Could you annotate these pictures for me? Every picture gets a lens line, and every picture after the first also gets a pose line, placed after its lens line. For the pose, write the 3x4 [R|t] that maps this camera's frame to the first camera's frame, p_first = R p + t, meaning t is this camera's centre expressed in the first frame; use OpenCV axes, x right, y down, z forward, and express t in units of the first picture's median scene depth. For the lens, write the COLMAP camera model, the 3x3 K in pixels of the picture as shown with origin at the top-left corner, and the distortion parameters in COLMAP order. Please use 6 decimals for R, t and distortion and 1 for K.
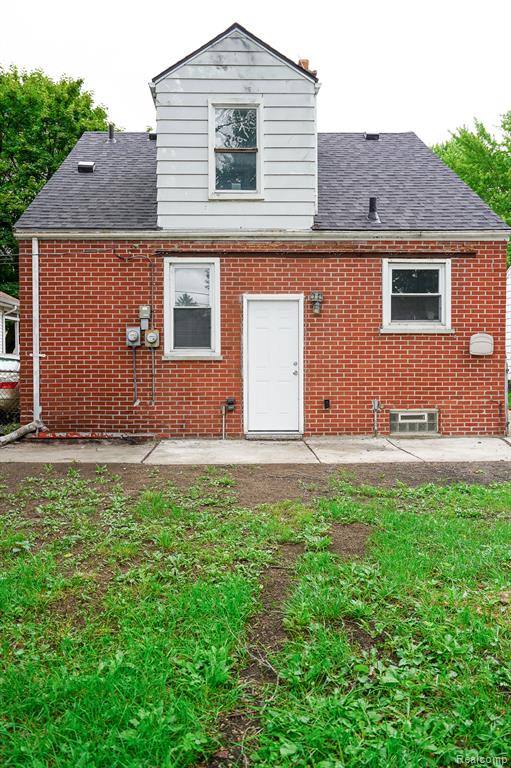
lens RADIAL K [[572.8, 0, 257.0], [0, 572.8, 367.7], [0, 0, 1]] dist [0.014832, 0.001379]
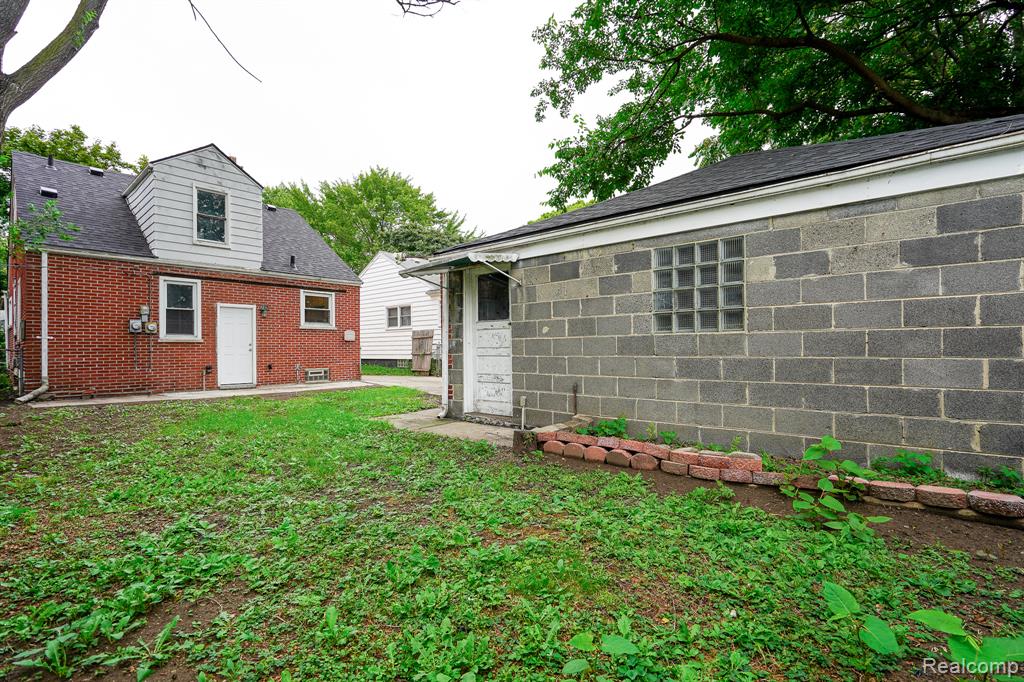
lens RADIAL K [[468.6, 0, 511.4], [0, 468.6, 345.6], [0, 0, 1]] dist [0.003838, 0.000289]
pose [[0.677059, 0.003103, 0.735922, -0.448985], [0.019885, 0.999549, -0.022509, 0.043895], [-0.735660, 0.029874, 0.676692, -0.556041]]
